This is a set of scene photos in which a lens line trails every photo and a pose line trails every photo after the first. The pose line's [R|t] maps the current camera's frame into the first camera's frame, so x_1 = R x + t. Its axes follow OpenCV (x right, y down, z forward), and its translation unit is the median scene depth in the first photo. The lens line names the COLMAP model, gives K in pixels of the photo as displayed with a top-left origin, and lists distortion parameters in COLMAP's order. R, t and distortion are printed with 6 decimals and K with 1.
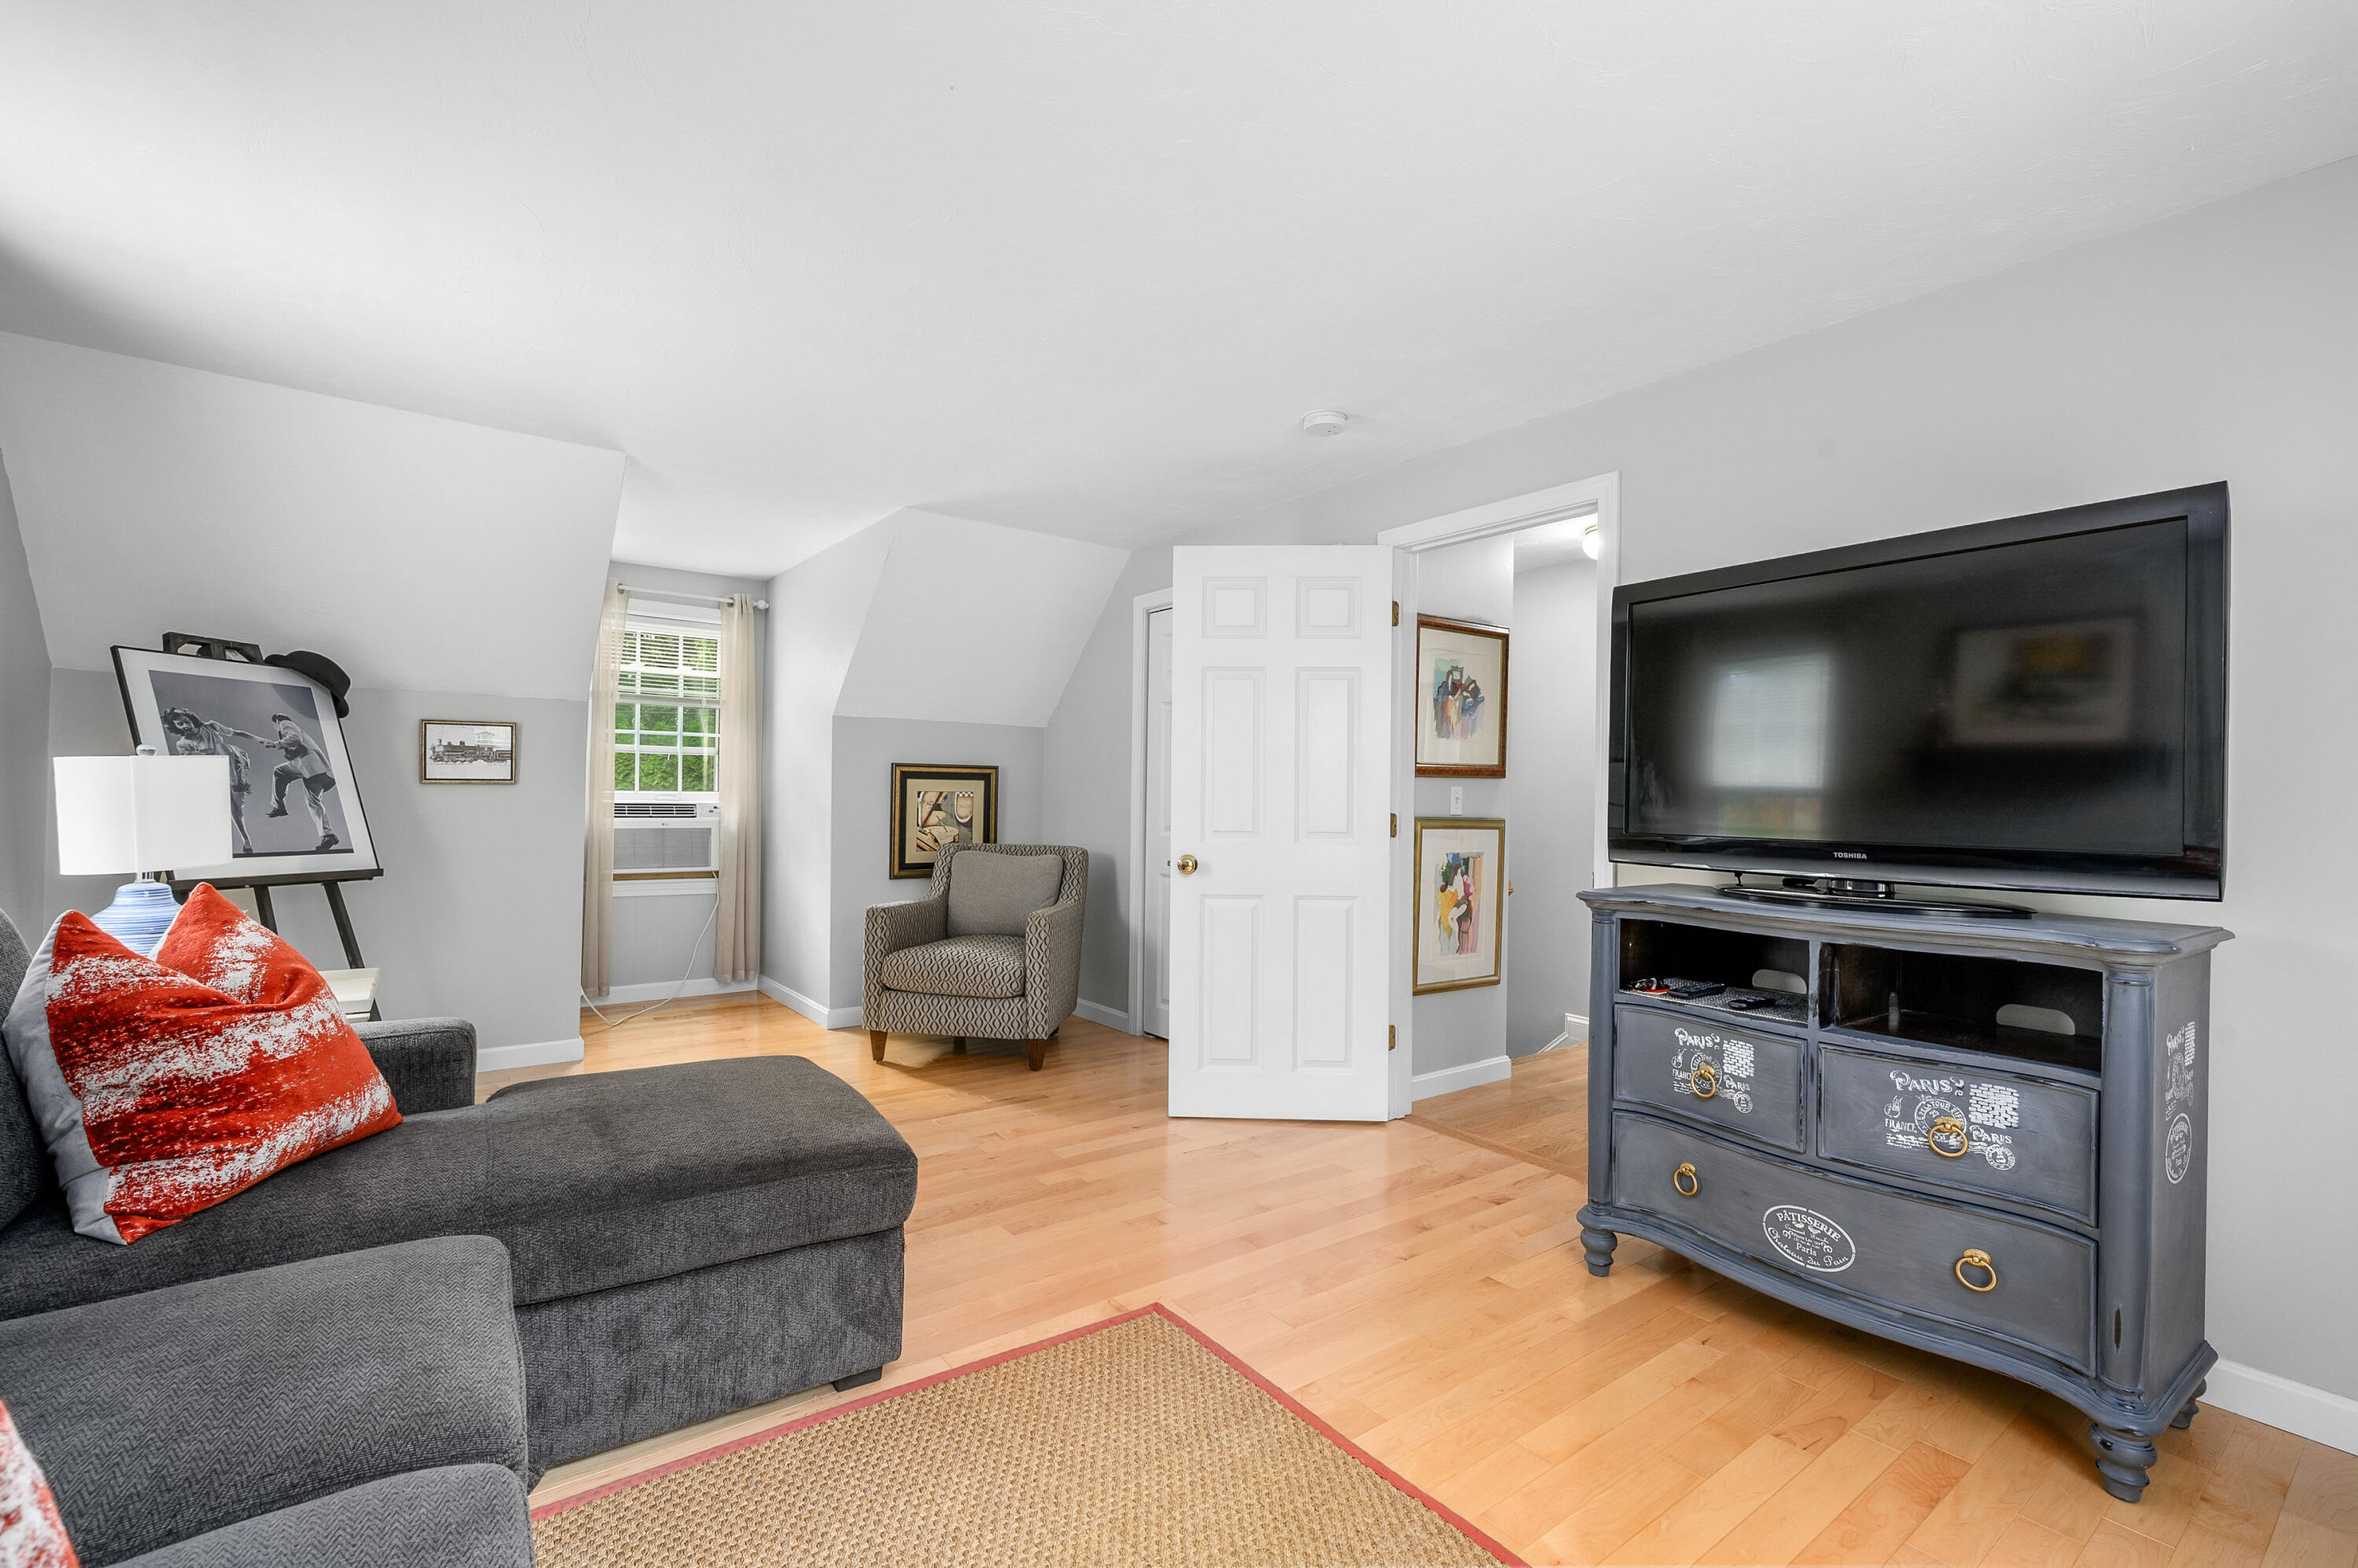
lens RADIAL K [[1010.9, 0, 1179.0], [0, 1010.9, 784.0], [0, 0, 1]] dist [0.002324, 0.000239]
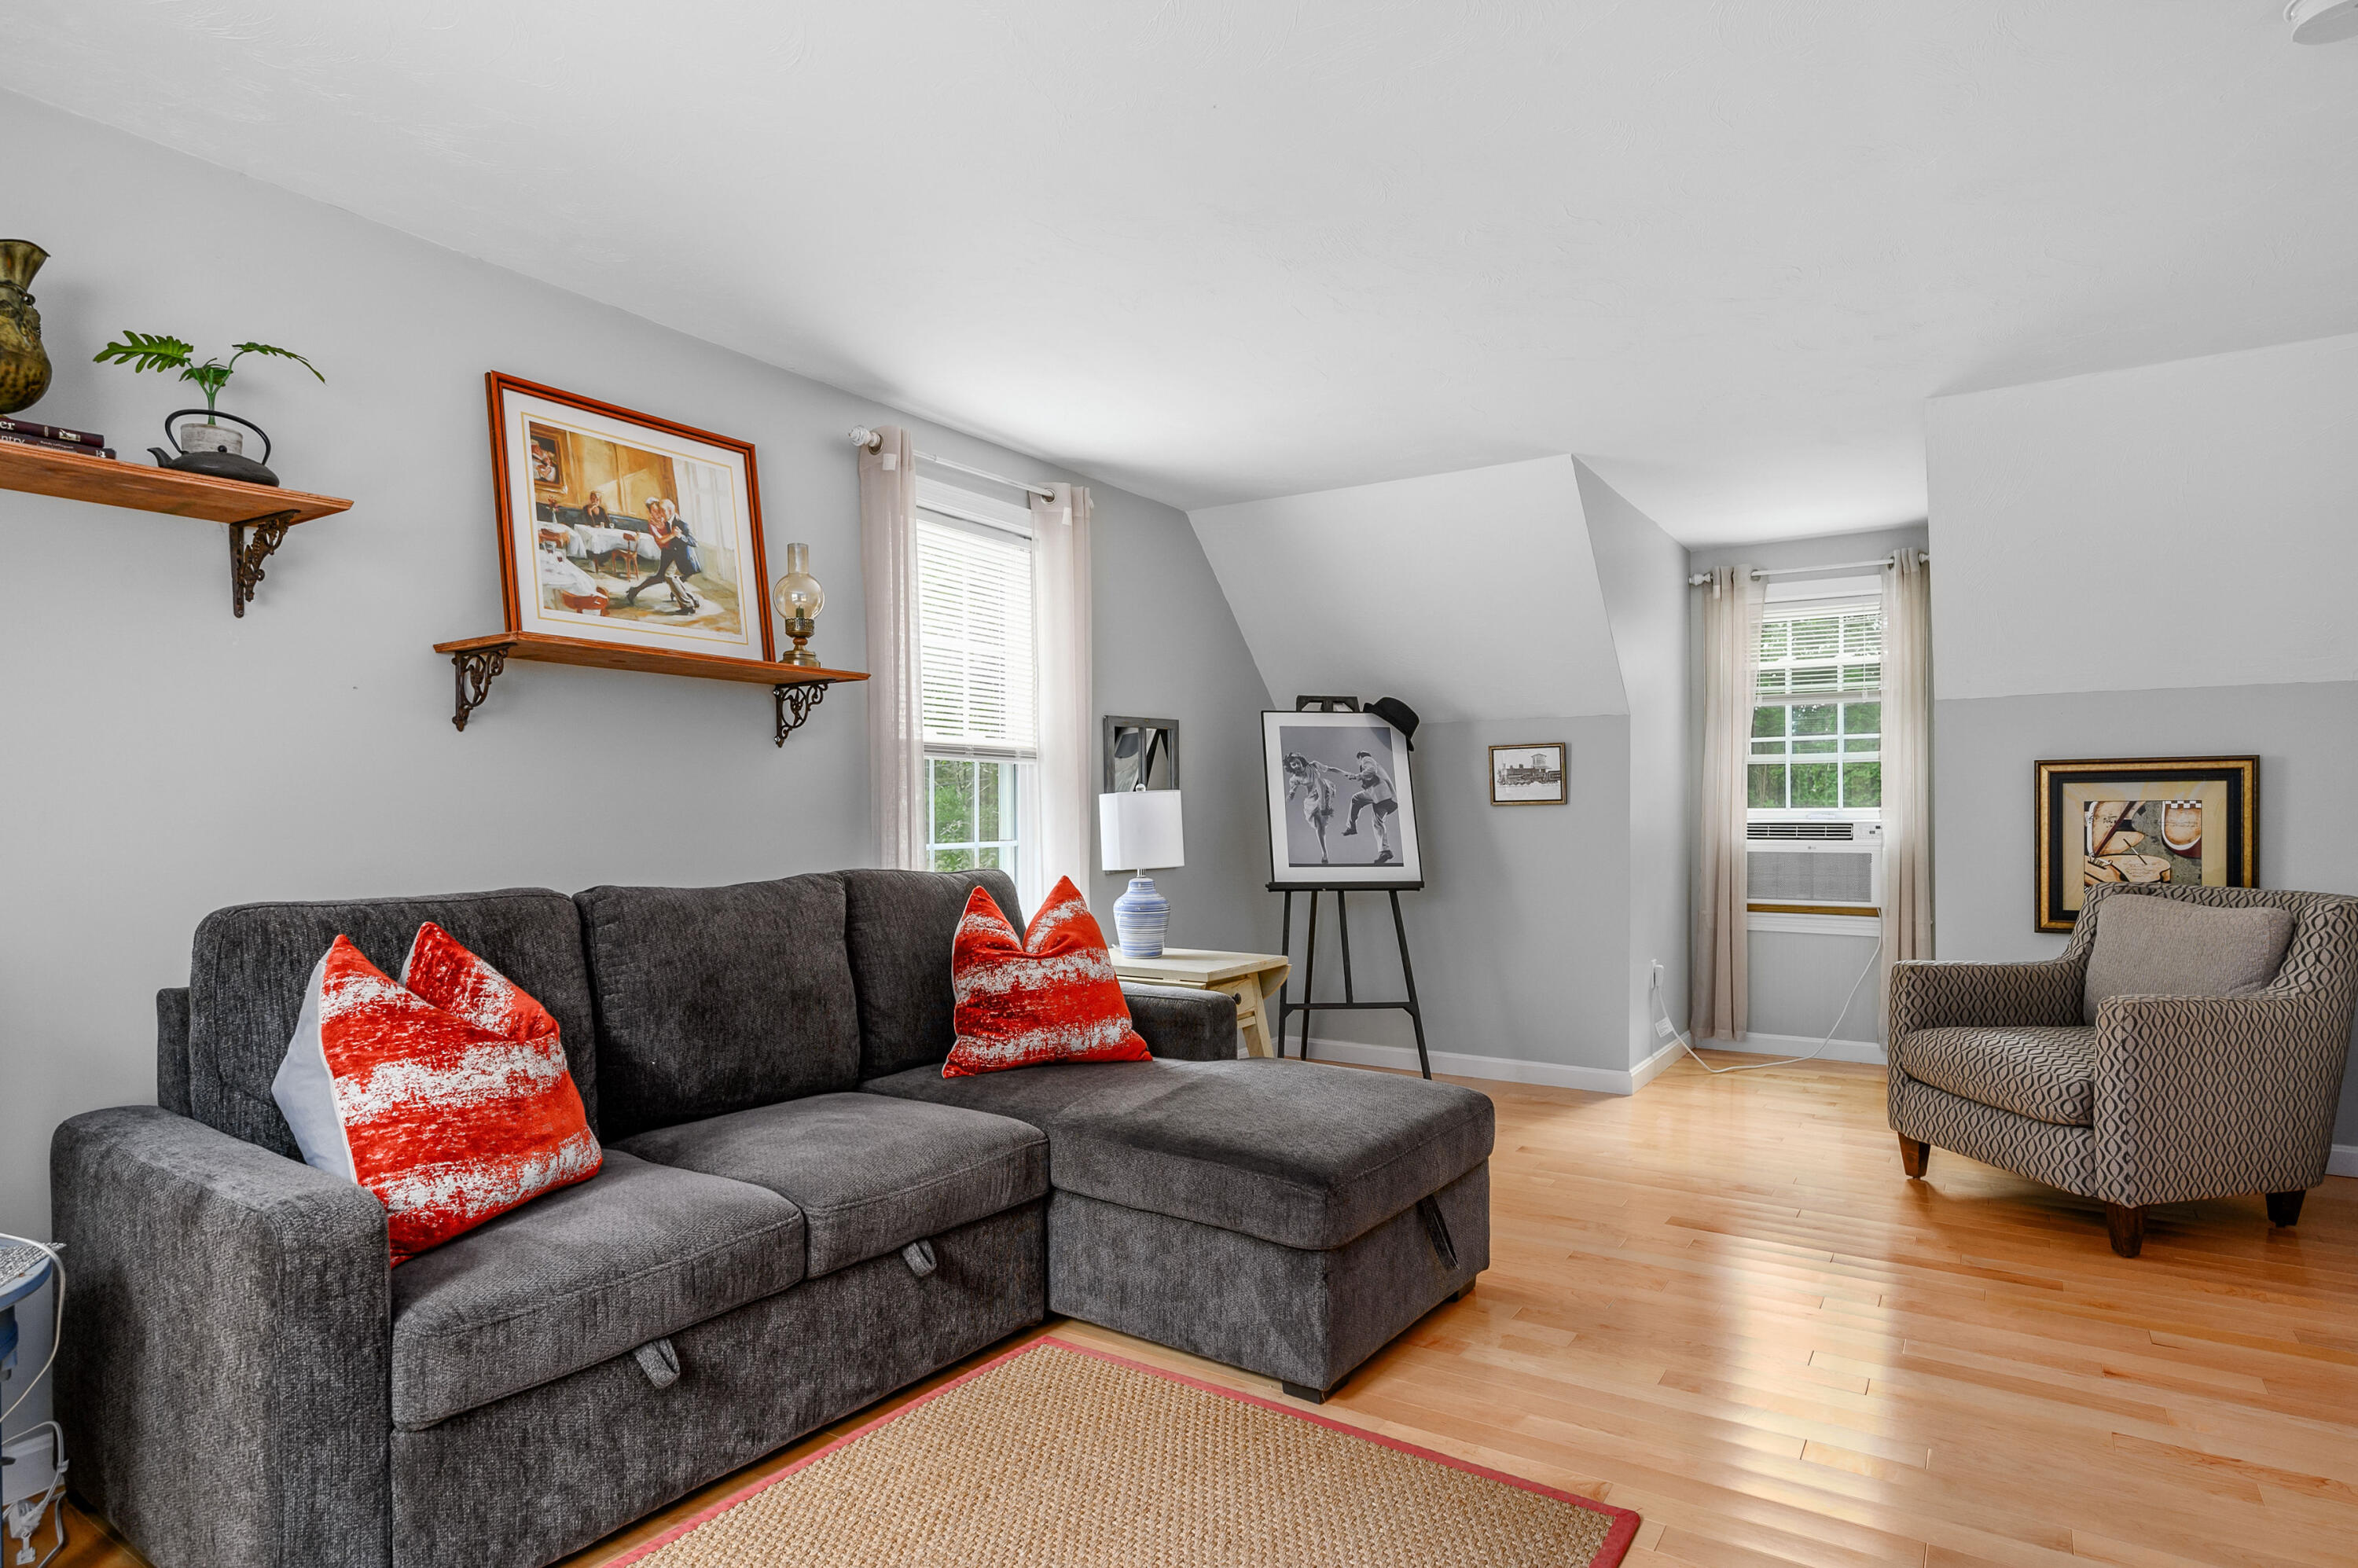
lens RADIAL K [[1250.8, 0, 1176.7], [0, 1250.8, 818.3], [0, 0, 1]] dist [-0.002289, -0.000681]
pose [[0.354222, -0.010094, -0.935107, 0.362431], [0.022990, 0.999734, -0.002083, 0.007788], [0.934879, -0.020761, 0.354360, 0.204039]]
